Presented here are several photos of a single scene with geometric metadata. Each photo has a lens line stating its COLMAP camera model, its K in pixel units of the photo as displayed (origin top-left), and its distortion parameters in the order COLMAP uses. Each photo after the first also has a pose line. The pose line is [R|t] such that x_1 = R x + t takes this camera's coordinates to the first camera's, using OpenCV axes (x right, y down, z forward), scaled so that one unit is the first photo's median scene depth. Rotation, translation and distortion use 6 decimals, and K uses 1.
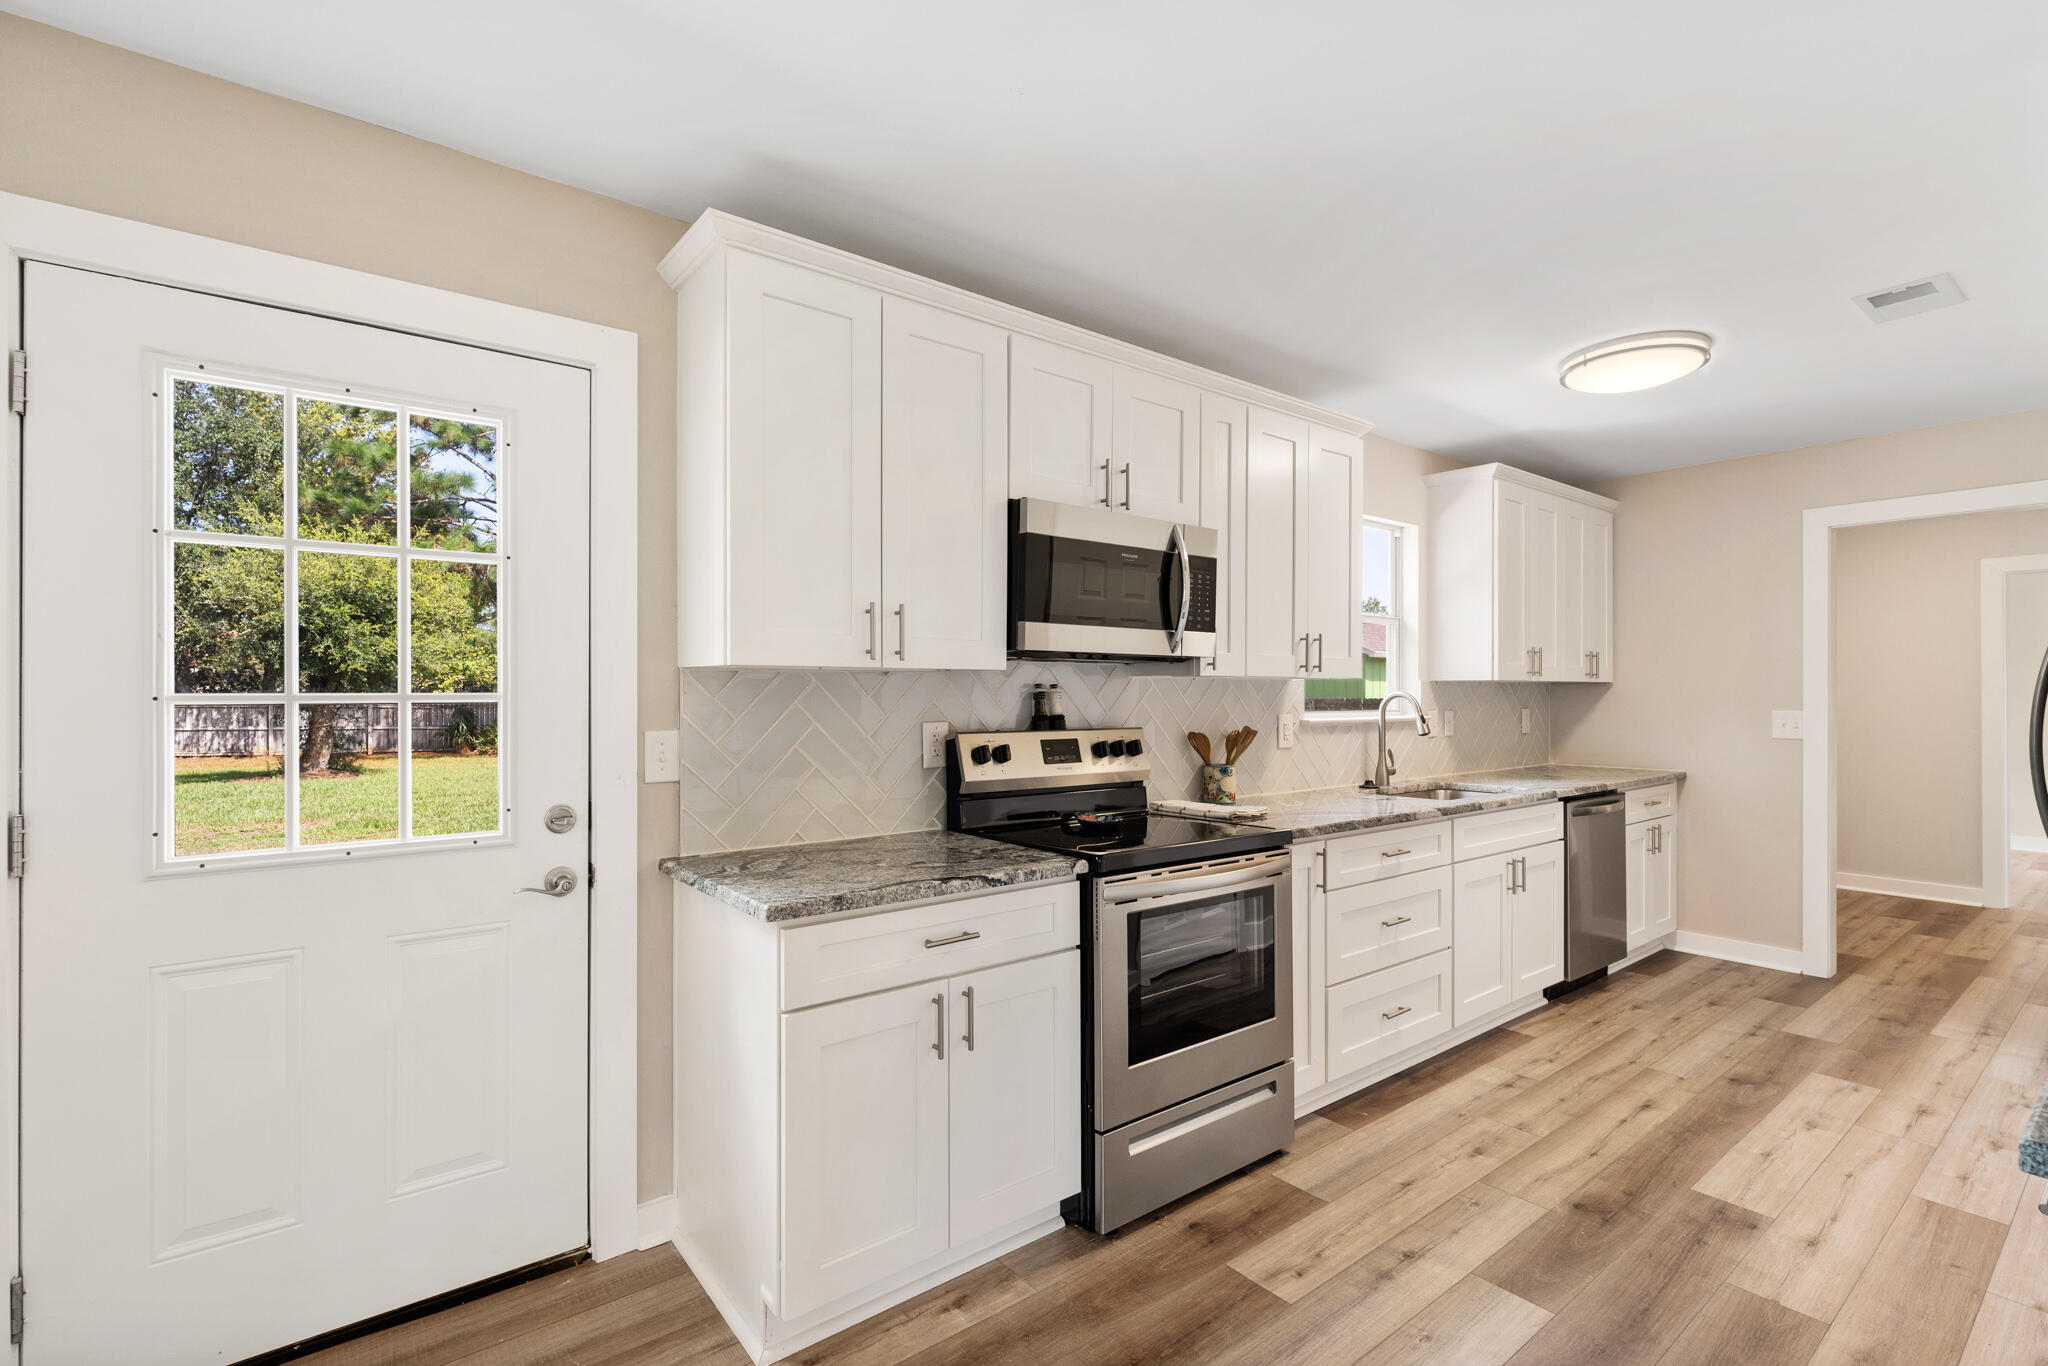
lens RADIAL K [[931.3, 0, 1022.7], [0, 931.3, 691.9], [0, 0, 1]] dist [0.001987, 0.000299]
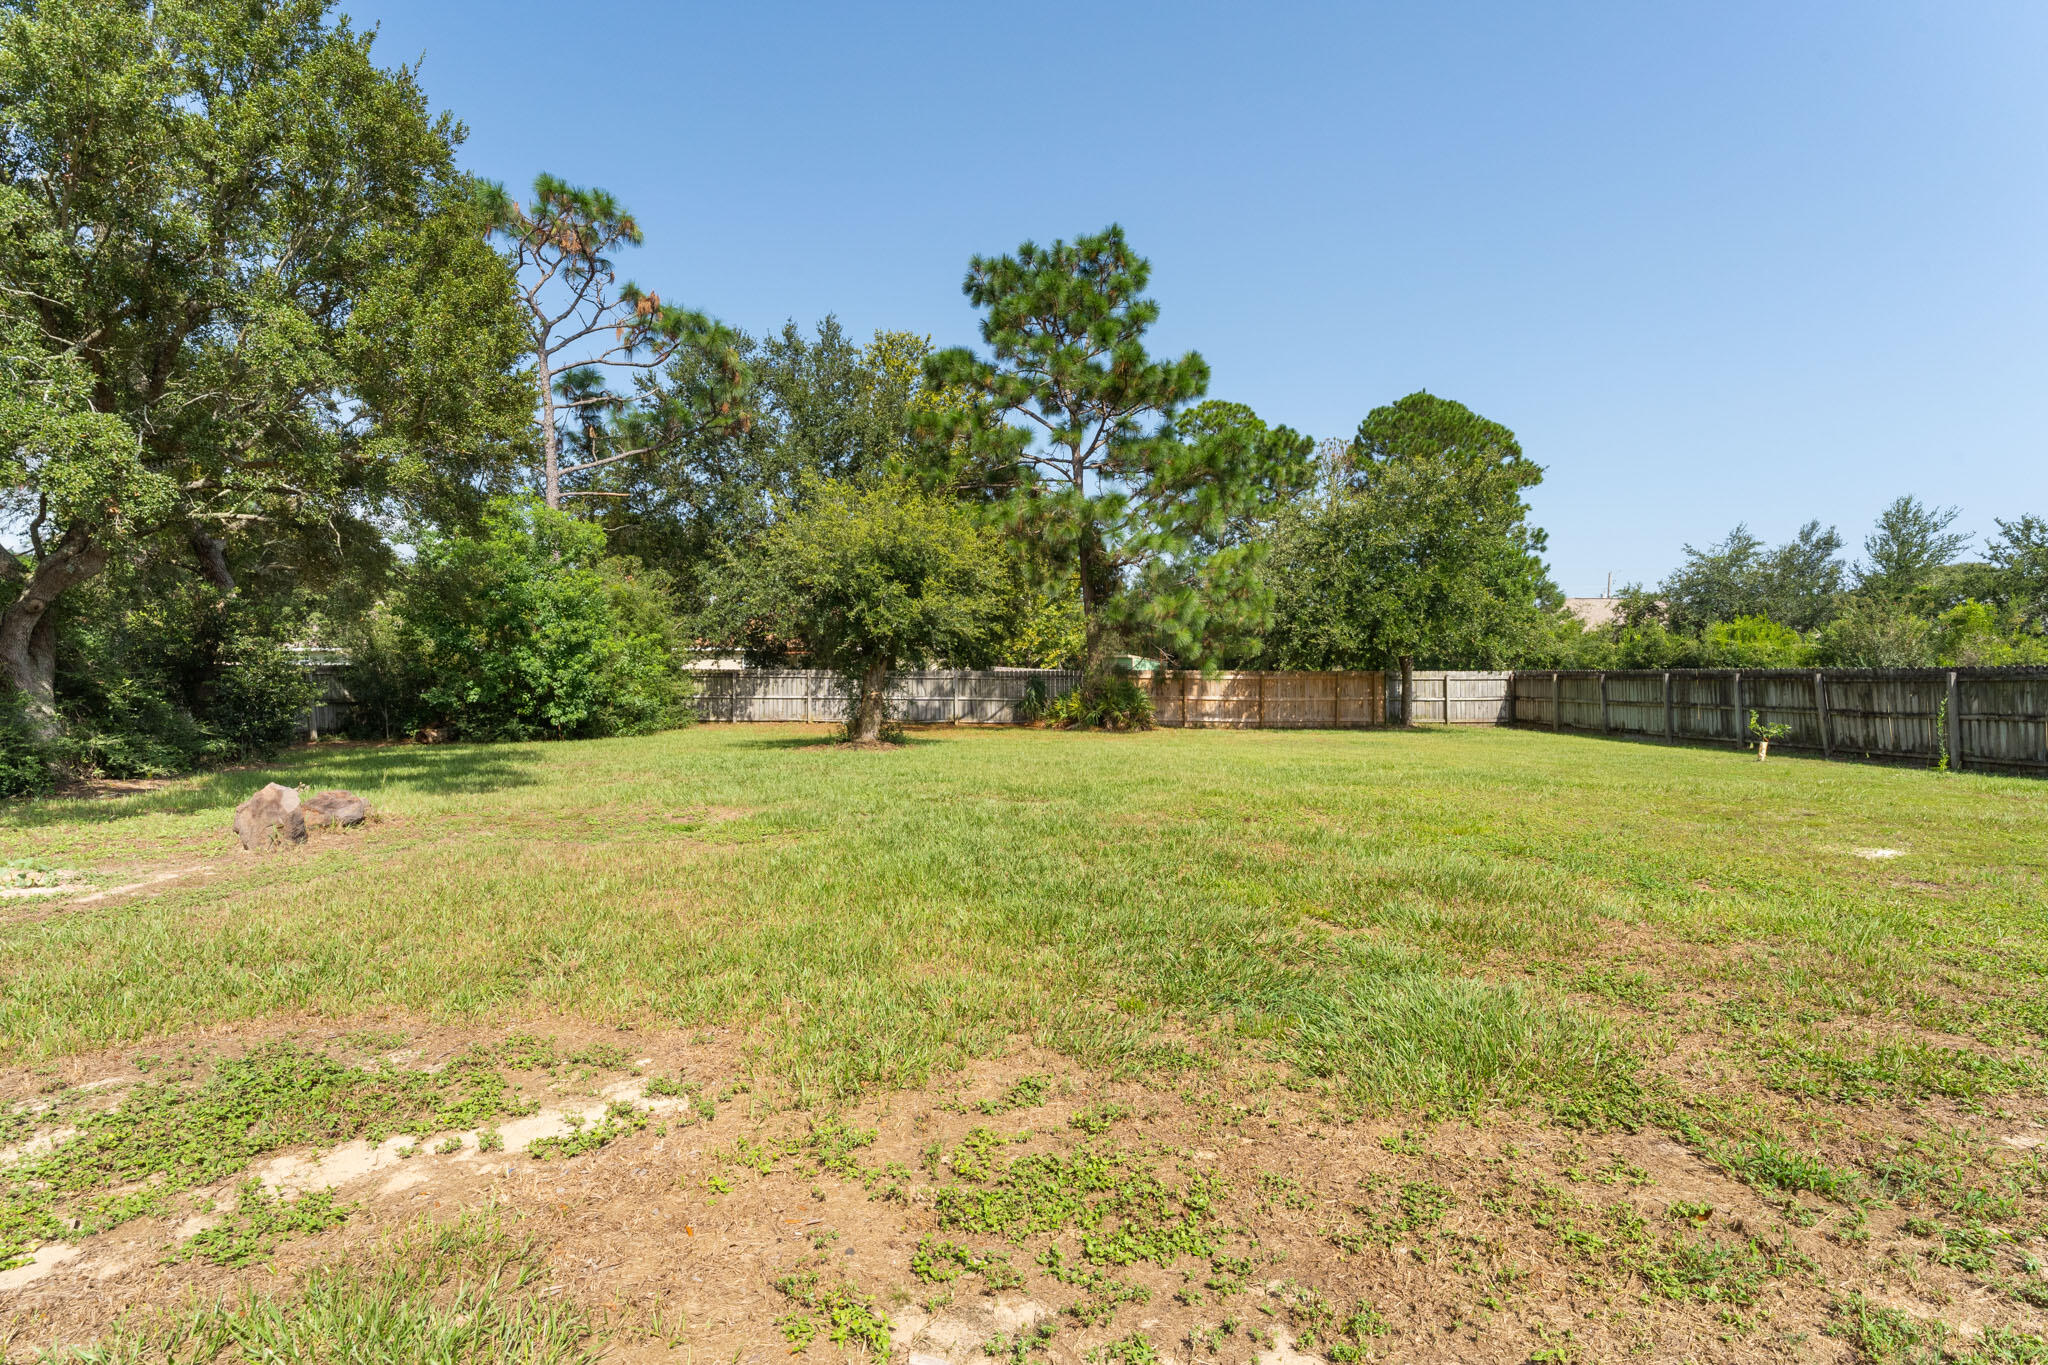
lens RADIAL K [[1010.1, 0, 1068.6], [0, 1010.1, 701.6], [0, 0, 1]] dist [0.002759, -0.001086]
pose [[0.843157, 0.009914, -0.537576, -0.103609], [0.007591, 0.999511, 0.030339, 0.092786], [0.537614, -0.029661, 0.842669, 1.533007]]
